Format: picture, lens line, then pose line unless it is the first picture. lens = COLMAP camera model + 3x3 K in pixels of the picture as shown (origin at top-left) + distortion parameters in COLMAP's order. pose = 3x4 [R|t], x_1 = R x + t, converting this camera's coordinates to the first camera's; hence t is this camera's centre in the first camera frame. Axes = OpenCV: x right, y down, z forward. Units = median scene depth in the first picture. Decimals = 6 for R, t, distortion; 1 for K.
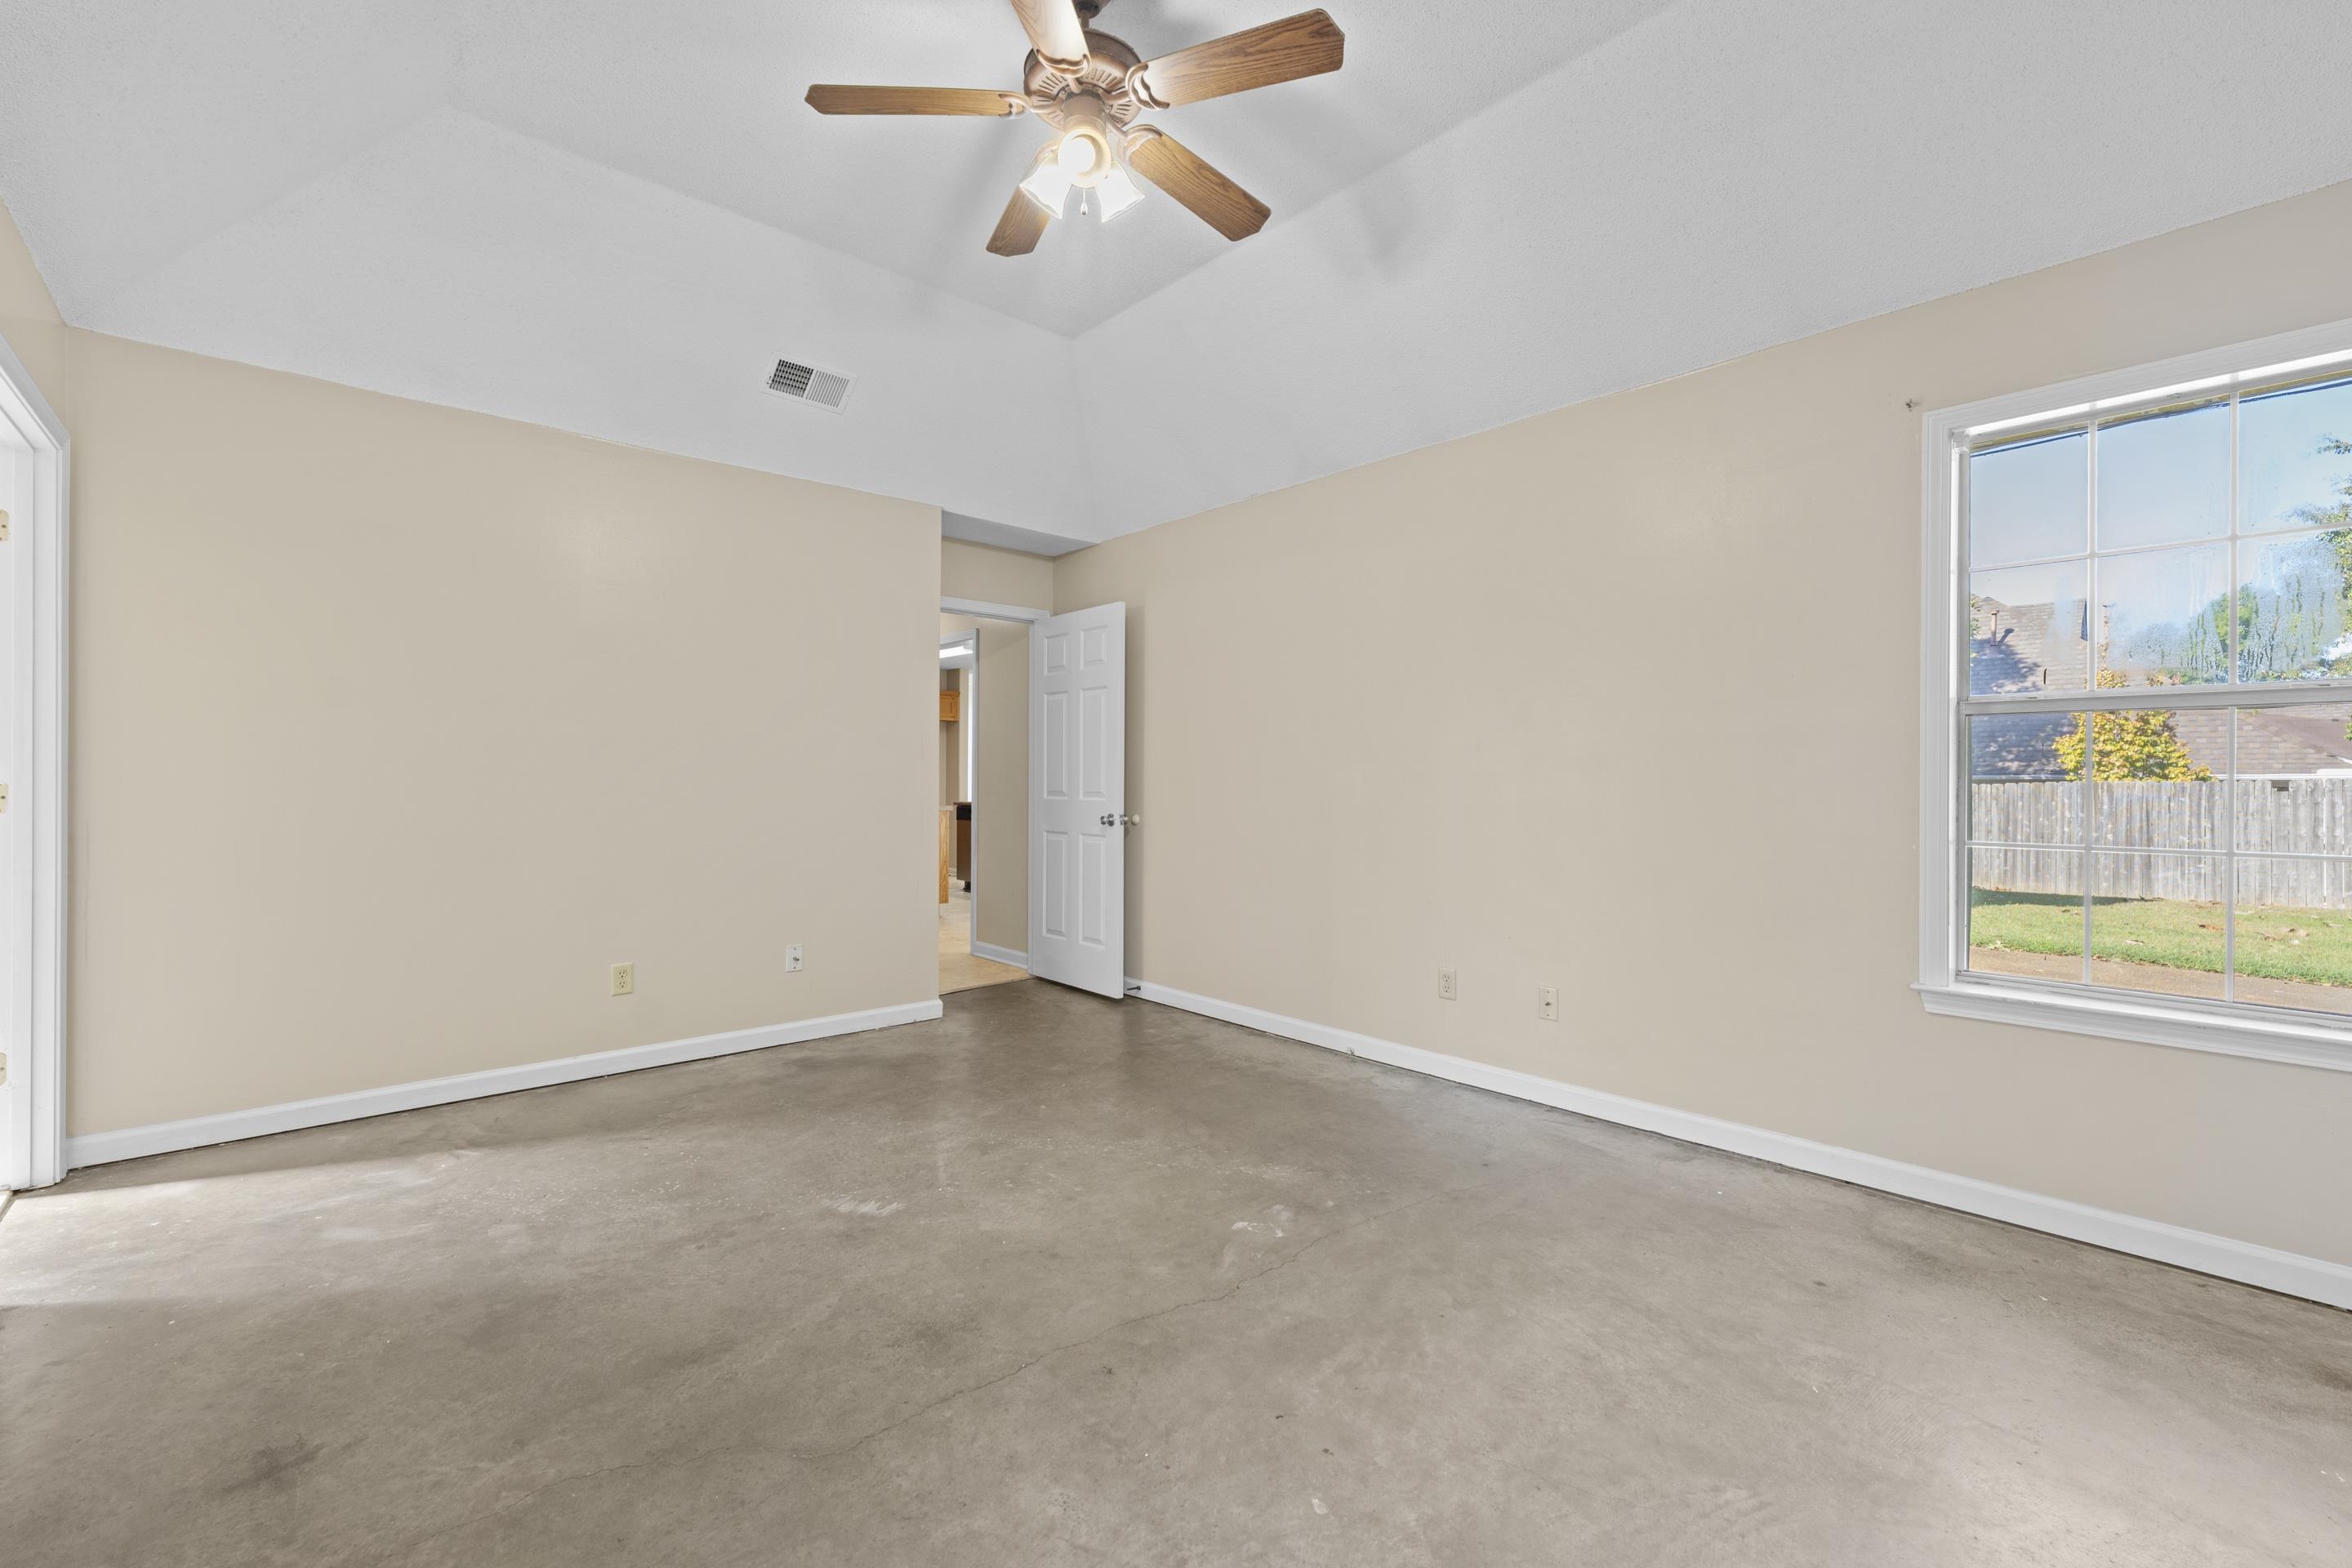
lens RADIAL K [[941.0, 0, 1186.2], [0, 941.0, 779.7], [0, 0, 1]] dist [-0.001471, 0.000122]
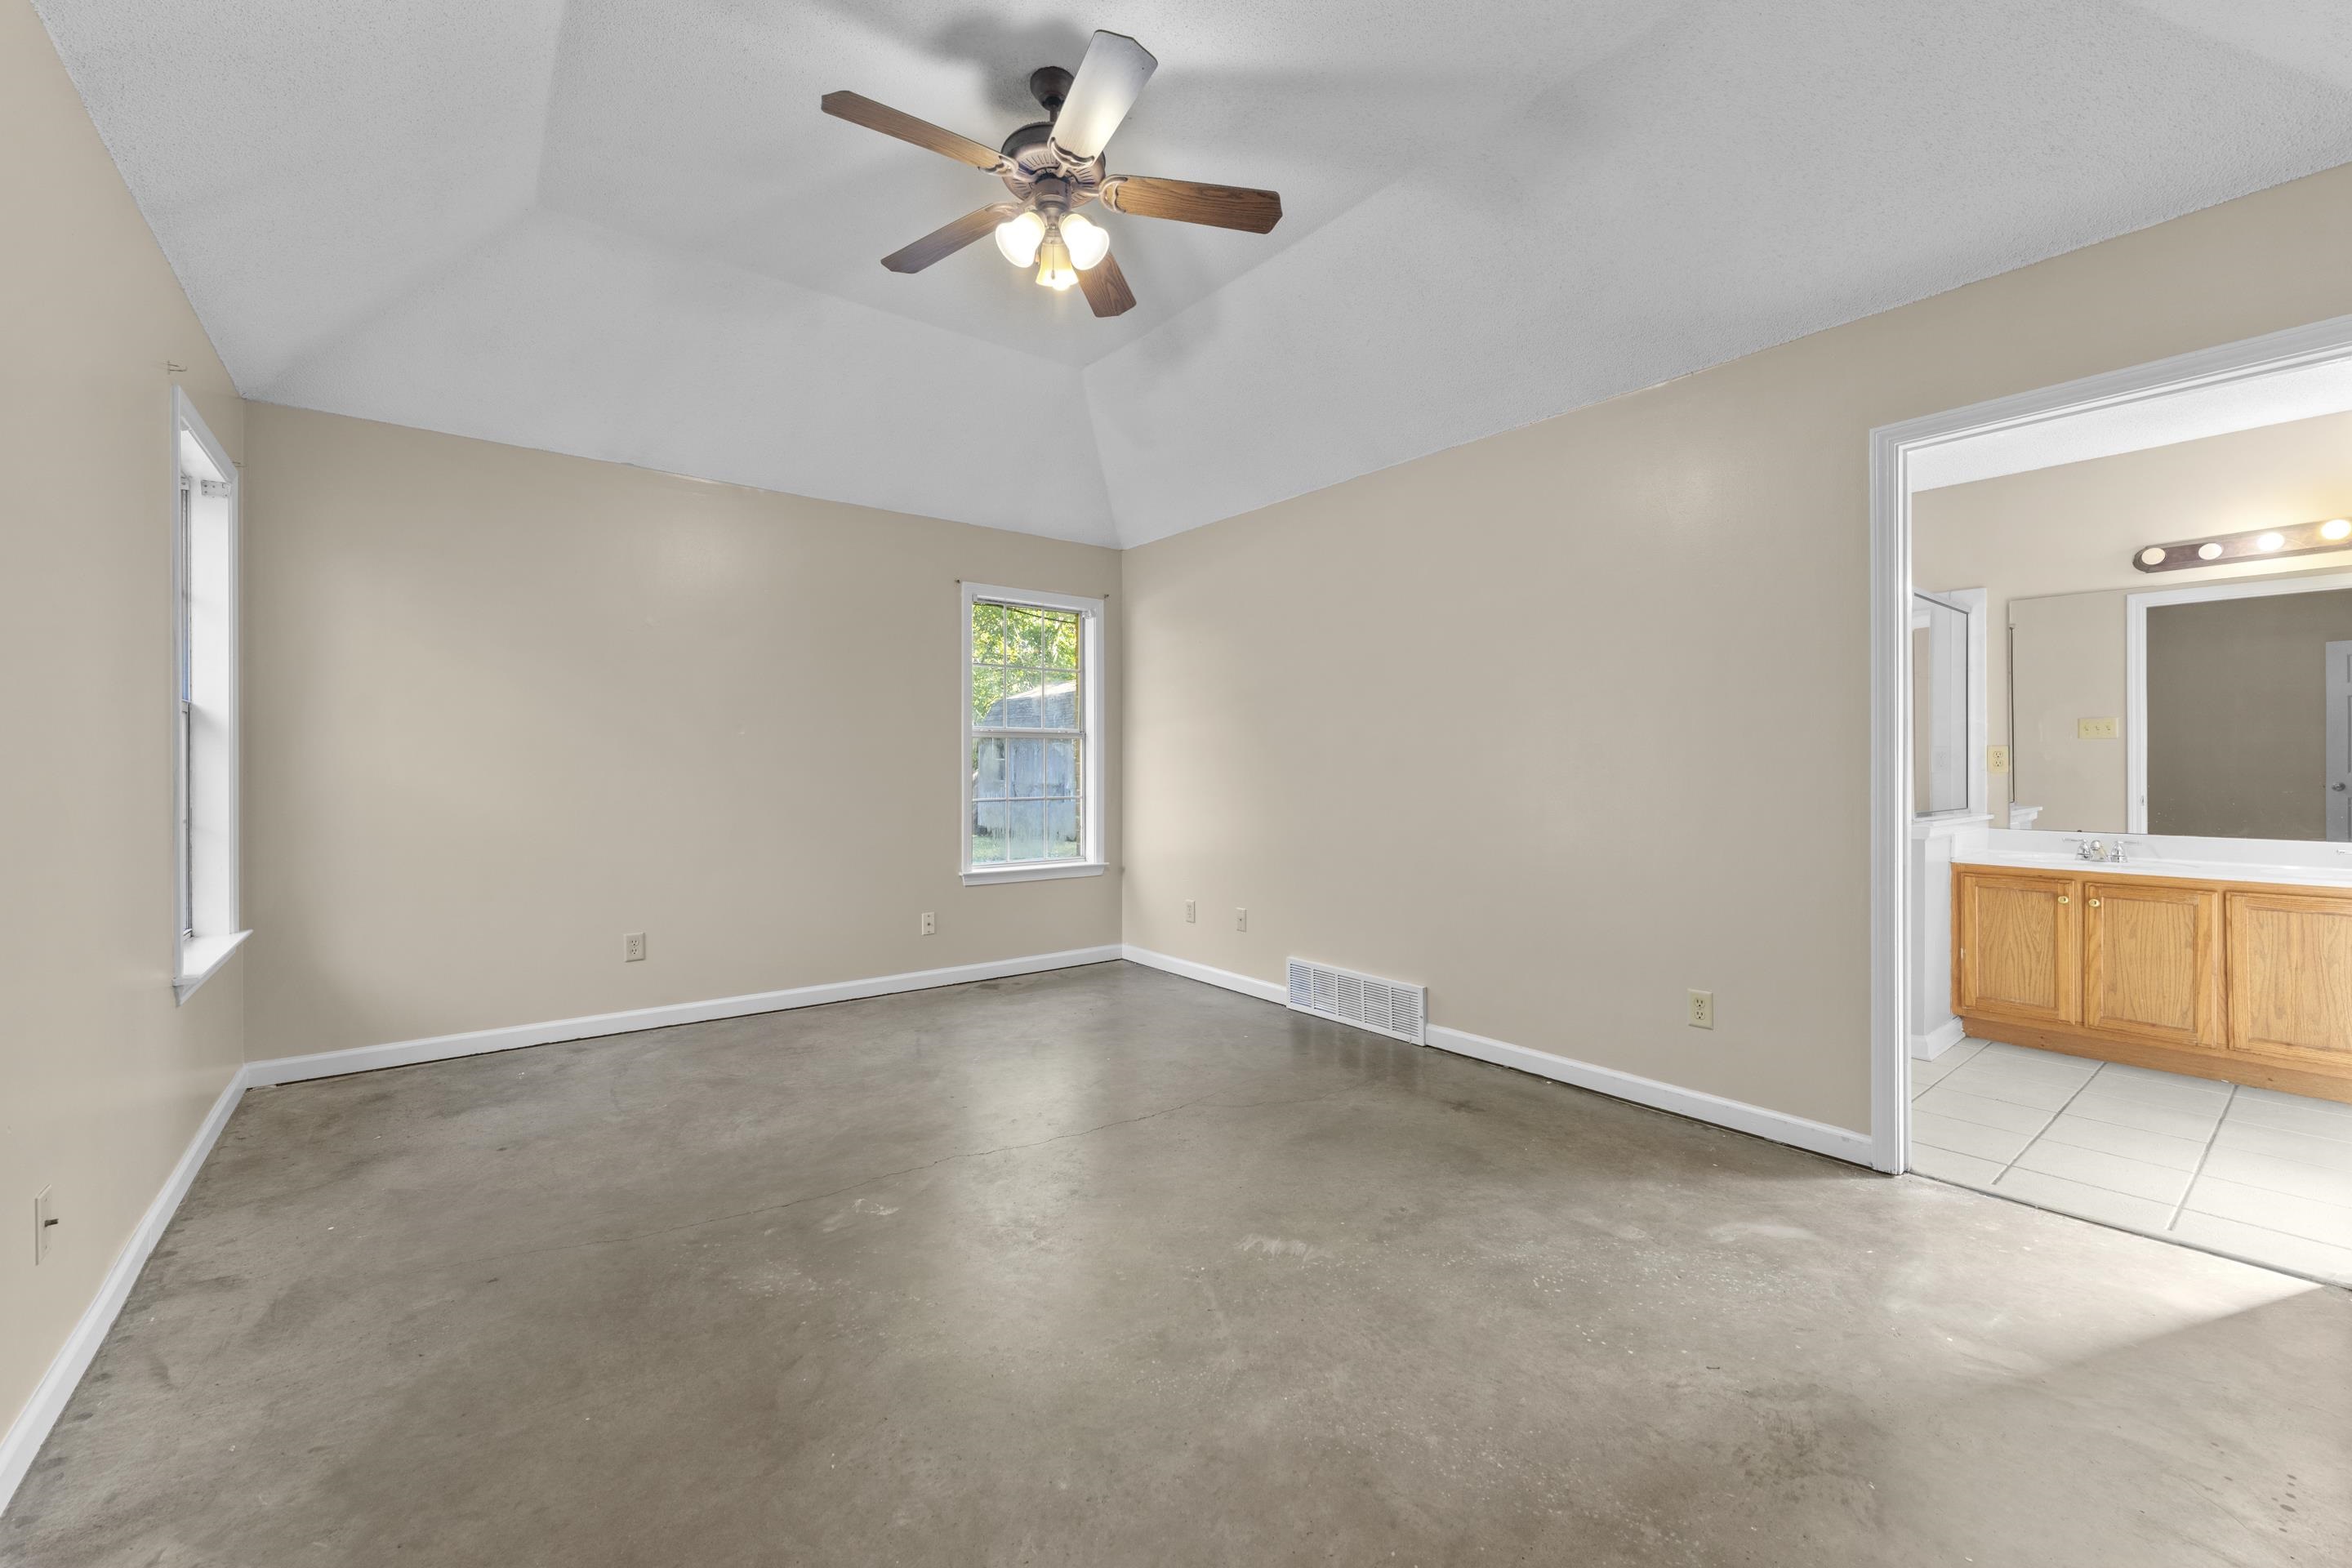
lens RADIAL K [[941.0, 0, 1181.6], [0, 941.0, 774.7], [0, 0, 1]] dist [-0.001471, 0.000122]
pose [[-0.996784, -0.003286, 0.080068, -0.334117], [-0.002750, 0.999973, 0.006808, 0.000226], [-0.080088, 0.006566, -0.996766, 1.974470]]
